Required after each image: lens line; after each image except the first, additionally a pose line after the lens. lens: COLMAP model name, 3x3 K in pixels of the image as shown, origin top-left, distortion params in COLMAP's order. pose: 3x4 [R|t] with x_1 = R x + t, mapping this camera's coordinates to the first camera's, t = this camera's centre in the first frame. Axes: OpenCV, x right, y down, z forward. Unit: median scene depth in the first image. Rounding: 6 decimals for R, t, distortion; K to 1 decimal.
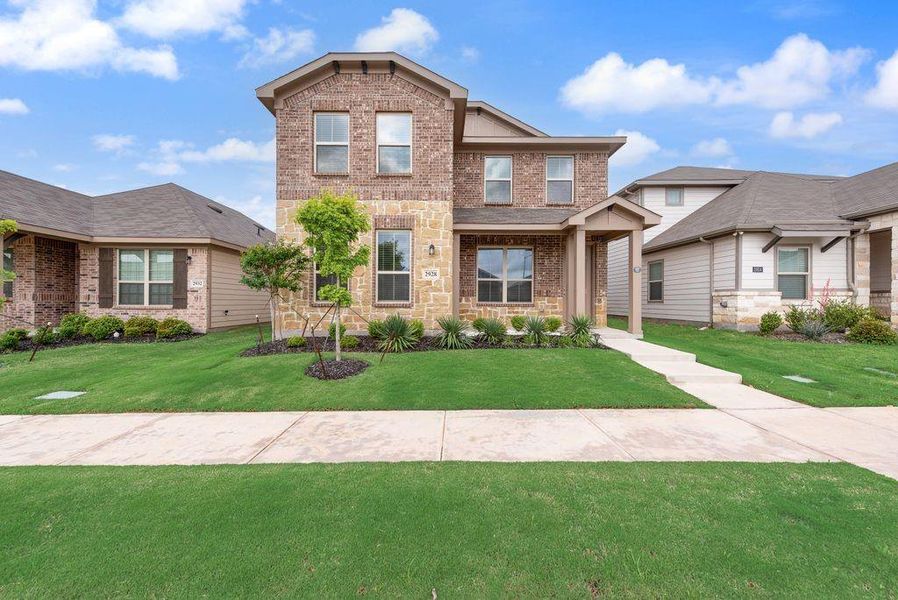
lens RADIAL K [[353.8, 0, 446.3], [0, 353.8, 302.7], [0, 0, 1]] dist [0.008182, -0.000214]
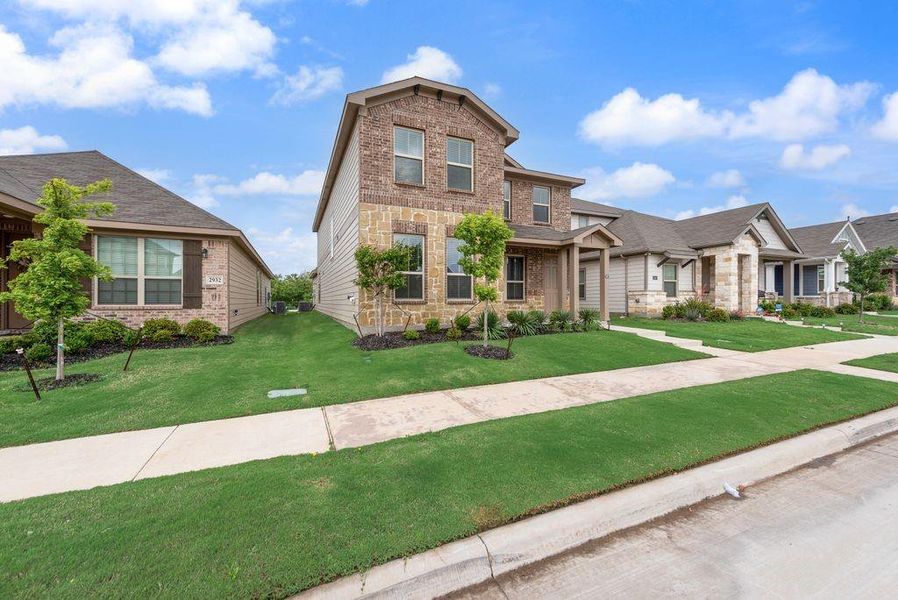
lens RADIAL K [[353.8, 0, 446.3], [0, 353.8, 302.7], [0, 0, 1]] dist [0.008182, -0.000214]
pose [[0.916226, -0.007344, 0.400594, -0.579177], [0.005540, 0.999969, 0.005661, 0.001143], [-0.400623, -0.002967, 0.916238, -0.051045]]
